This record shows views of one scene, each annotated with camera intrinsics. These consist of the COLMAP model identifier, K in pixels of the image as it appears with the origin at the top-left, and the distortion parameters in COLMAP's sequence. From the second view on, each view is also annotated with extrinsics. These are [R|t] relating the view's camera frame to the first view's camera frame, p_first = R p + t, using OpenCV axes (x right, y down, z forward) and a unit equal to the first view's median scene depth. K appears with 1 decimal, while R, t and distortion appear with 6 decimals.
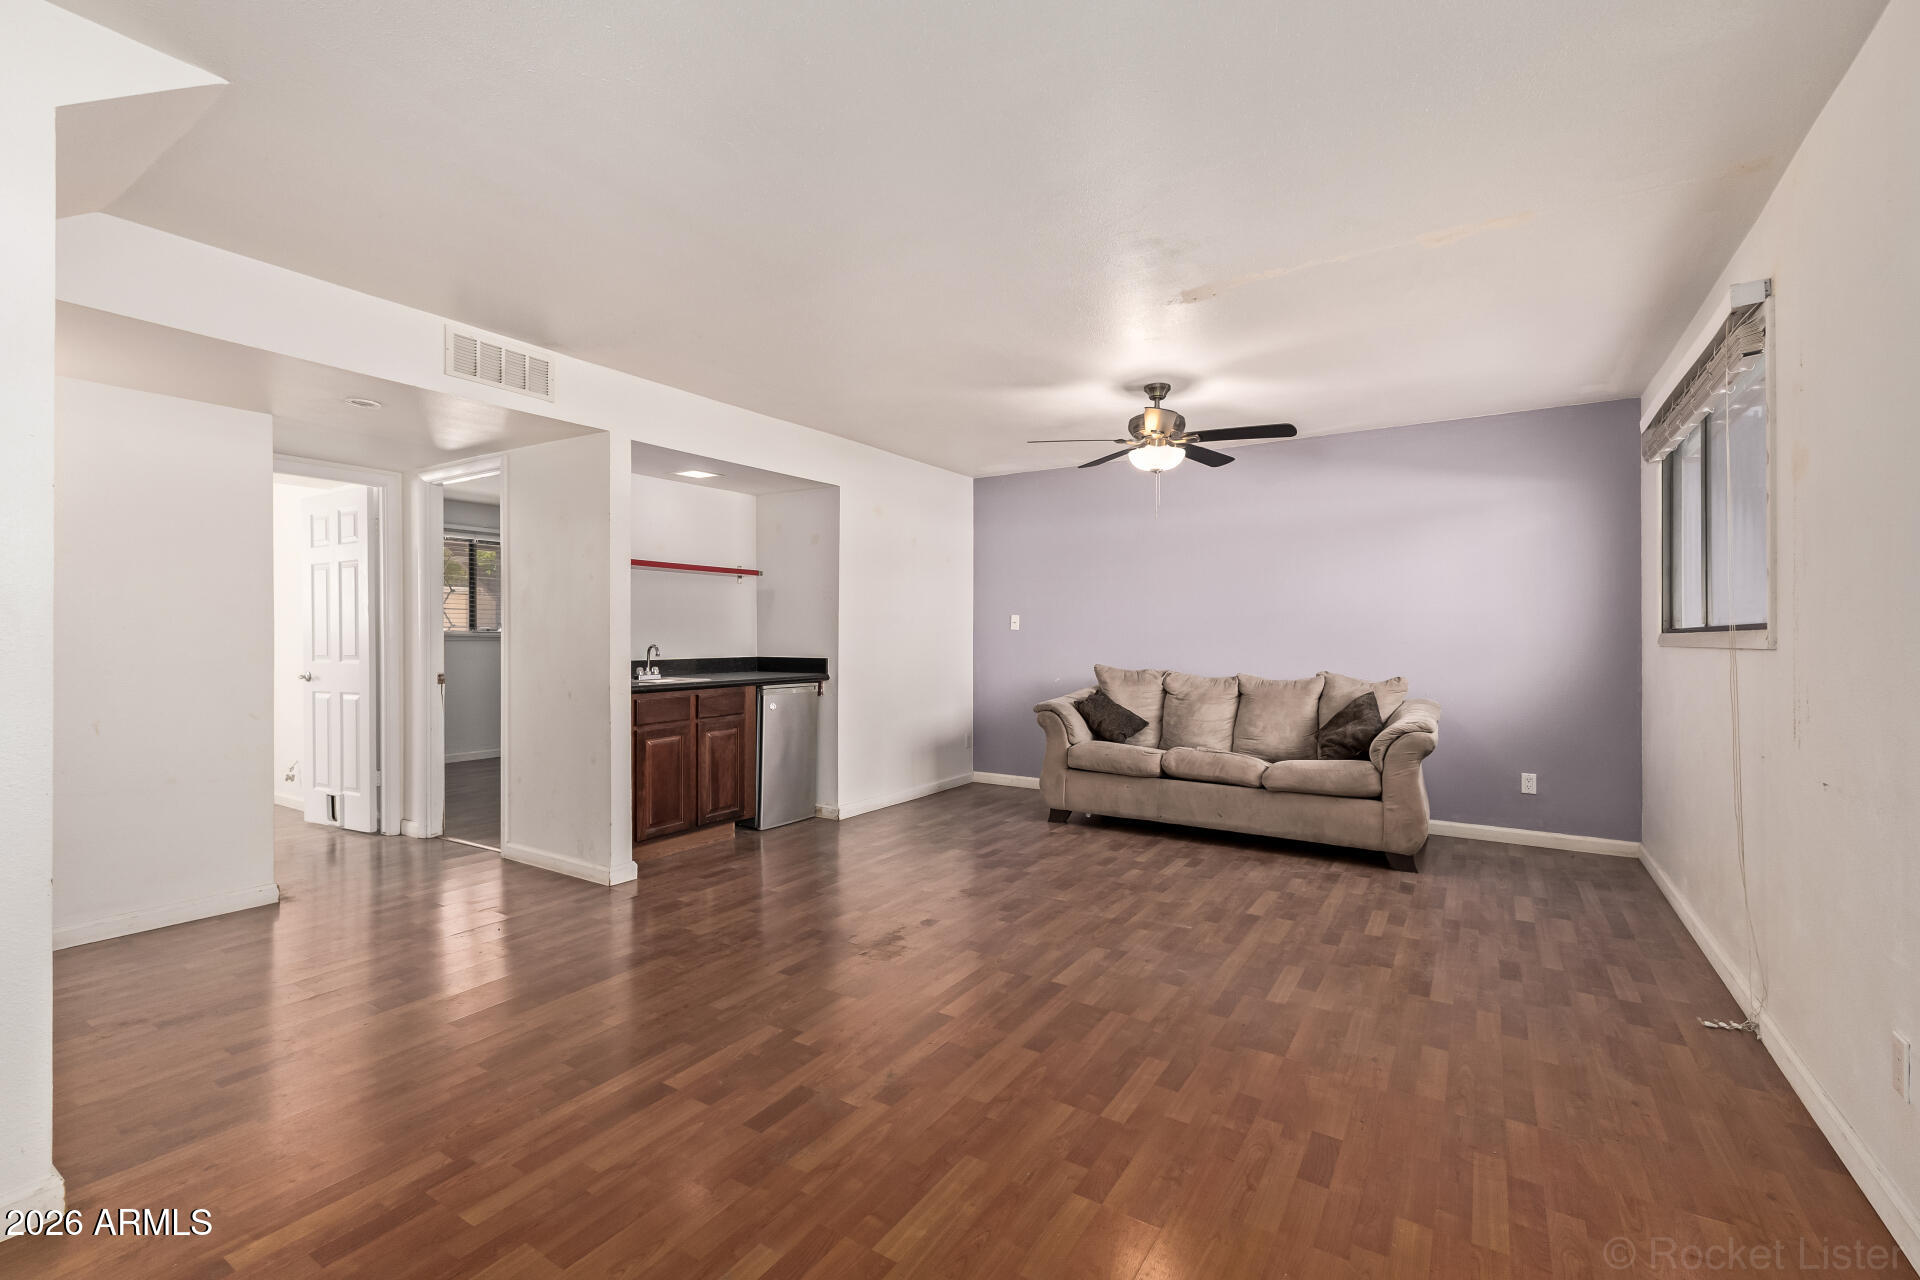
lens RADIAL K [[834.4, 0, 952.6], [0, 834.4, 634.6], [0, 0, 1]] dist [0.005229, 0.000936]
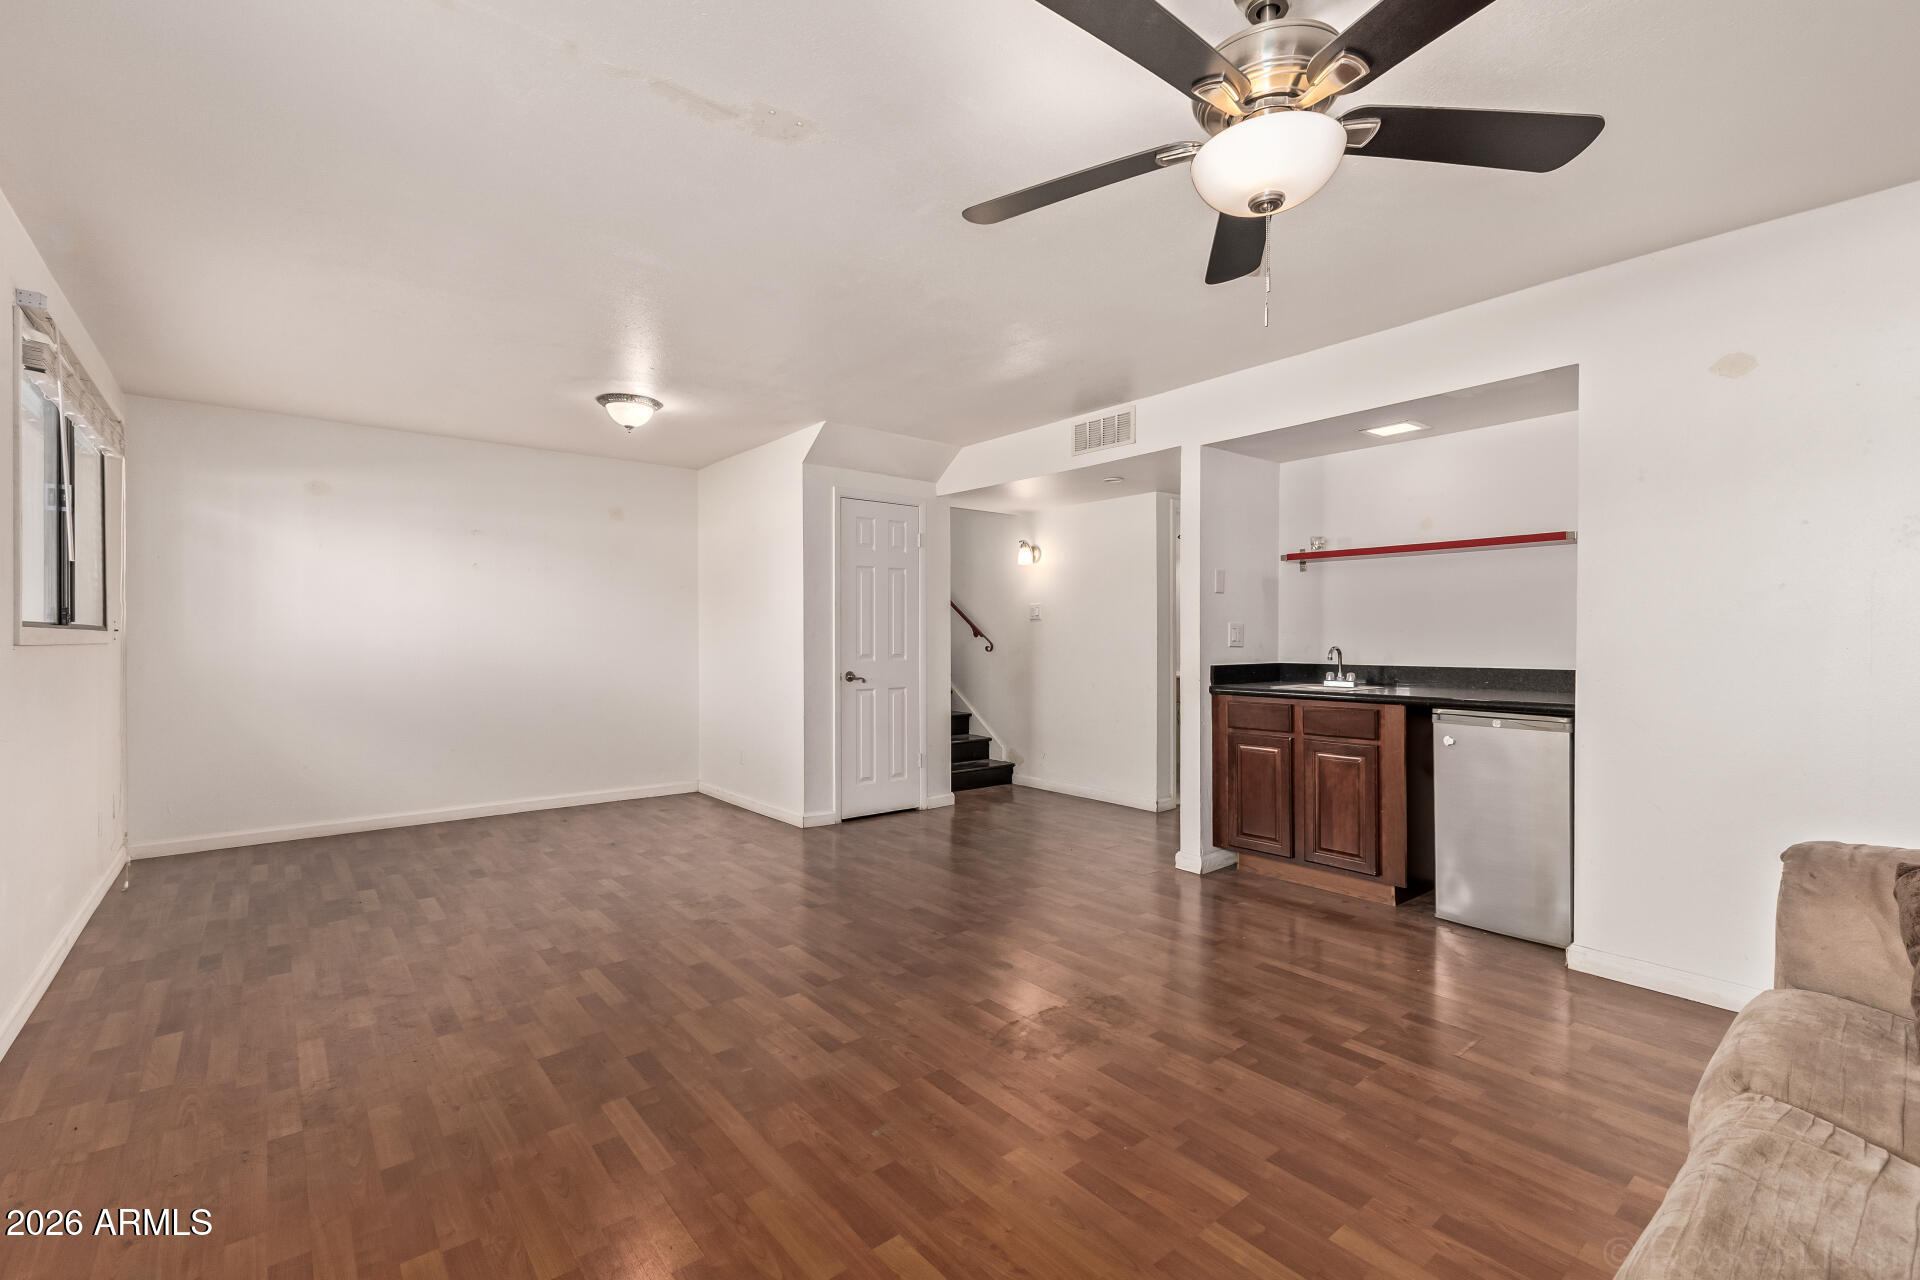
lens RADIAL K [[834.4, 0, 950.8], [0, 834.4, 640.5], [0, 0, 1]] dist [0.005229, 0.000936]
pose [[-0.311202, 0.003609, -0.950337, 0.746254], [0.000647, 0.999993, 0.003585, 0.002663], [0.950344, 0.000501, -0.311202, 1.116892]]
